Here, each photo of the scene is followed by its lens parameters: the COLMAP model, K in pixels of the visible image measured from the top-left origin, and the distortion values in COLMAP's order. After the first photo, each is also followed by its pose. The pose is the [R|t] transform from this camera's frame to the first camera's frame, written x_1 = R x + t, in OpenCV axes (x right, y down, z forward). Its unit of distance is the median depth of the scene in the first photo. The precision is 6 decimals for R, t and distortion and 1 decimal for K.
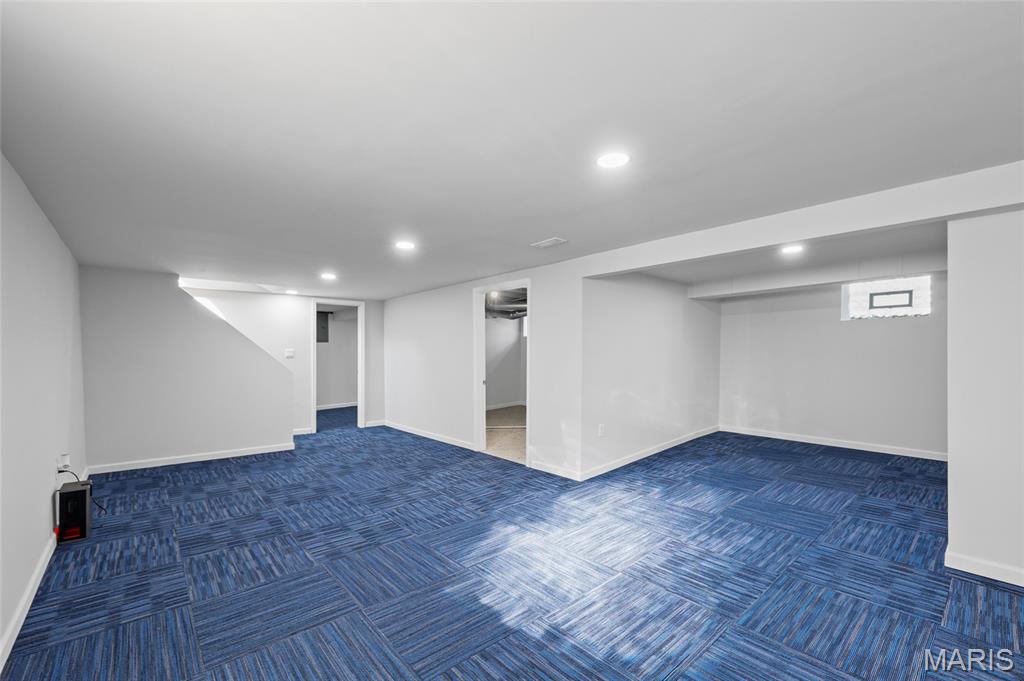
lens RADIAL K [[427.5, 0, 512.0], [0, 427.5, 340.5], [0, 0, 1]] dist [-0.000035, 0.000018]
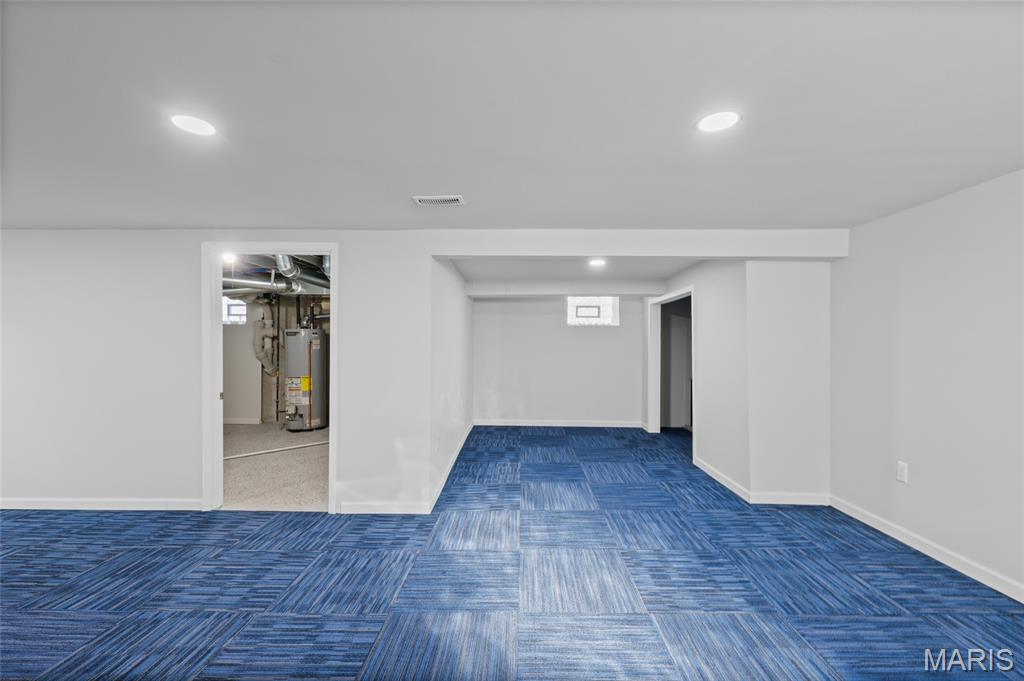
lens RADIAL K [[417.7, 0, 512.0], [0, 417.7, 340.5], [0, 0, 1]] dist [0.001044, -0.000001]
pose [[0.671215, 0.023809, 0.740881, -0.366838], [-0.029257, 0.999556, -0.005615, 0.014049], [-0.740685, -0.017907, 0.671613, 0.444091]]
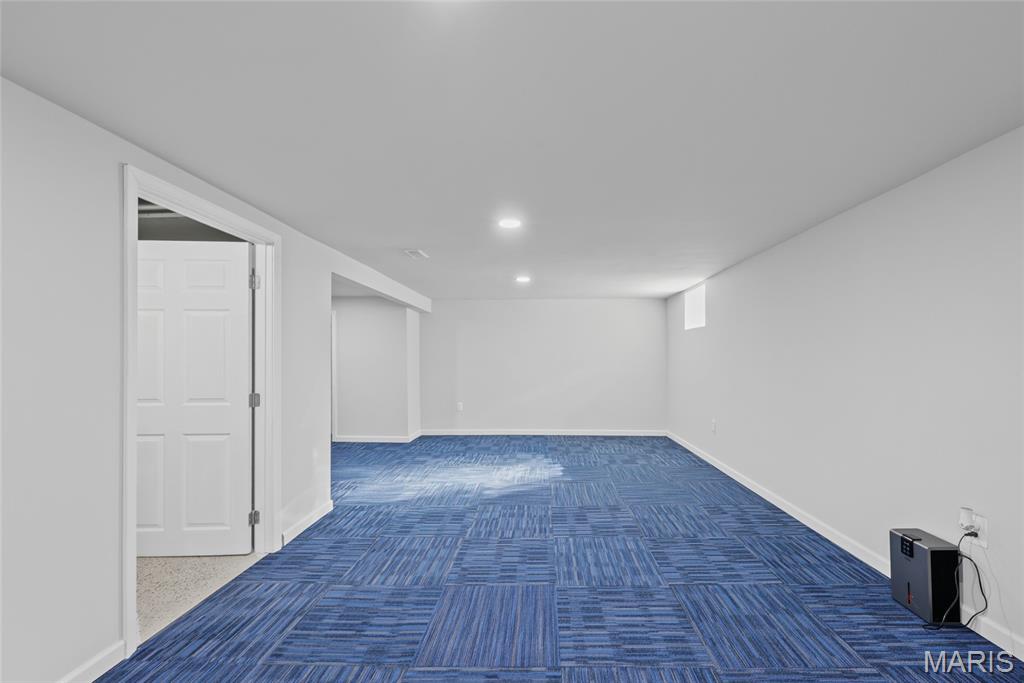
lens RADIAL K [[427.3, 0, 531.2], [0, 427.3, 358.9], [0, 0, 1]] dist [0.002385, -0.000010]
pose [[-0.738087, 0.009218, 0.674643, -0.831417], [-0.007475, 0.999734, -0.021837, 0.052907], [-0.674664, -0.021161, -0.737821, 1.599615]]
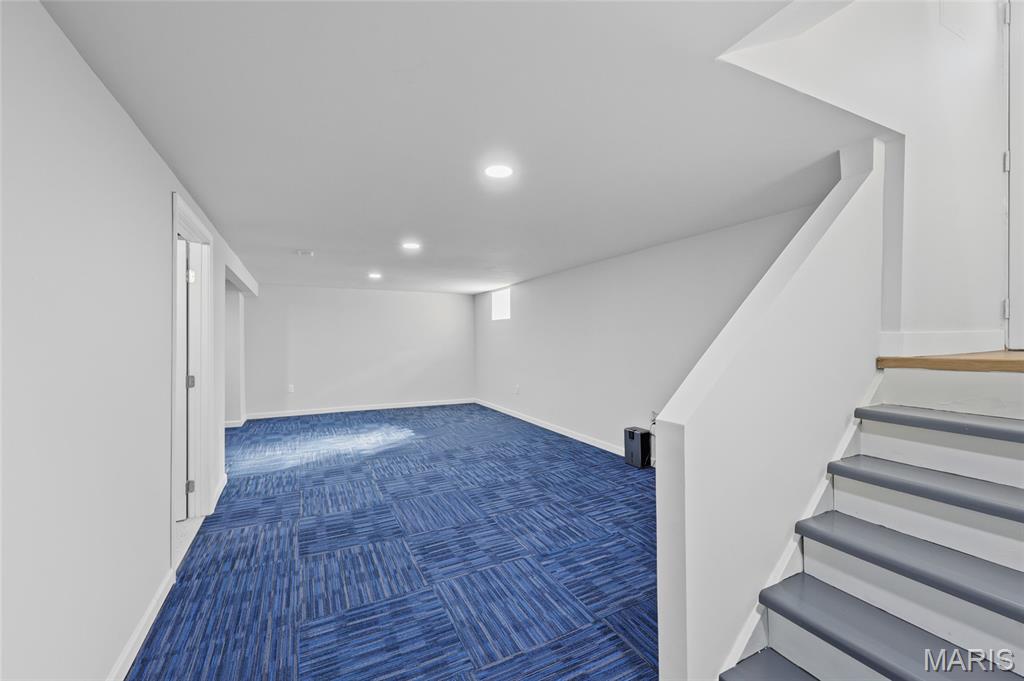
lens RADIAL K [[417.7, 0, 512.0], [0, 417.7, 340.5], [0, 0, 1]] dist [0.001044, -0.000001]
pose [[-0.969686, 0.010924, 0.244110, -0.778858], [0.005367, 0.999711, -0.023417, 0.054491], [-0.244295, -0.021398, -0.969465, 2.028483]]
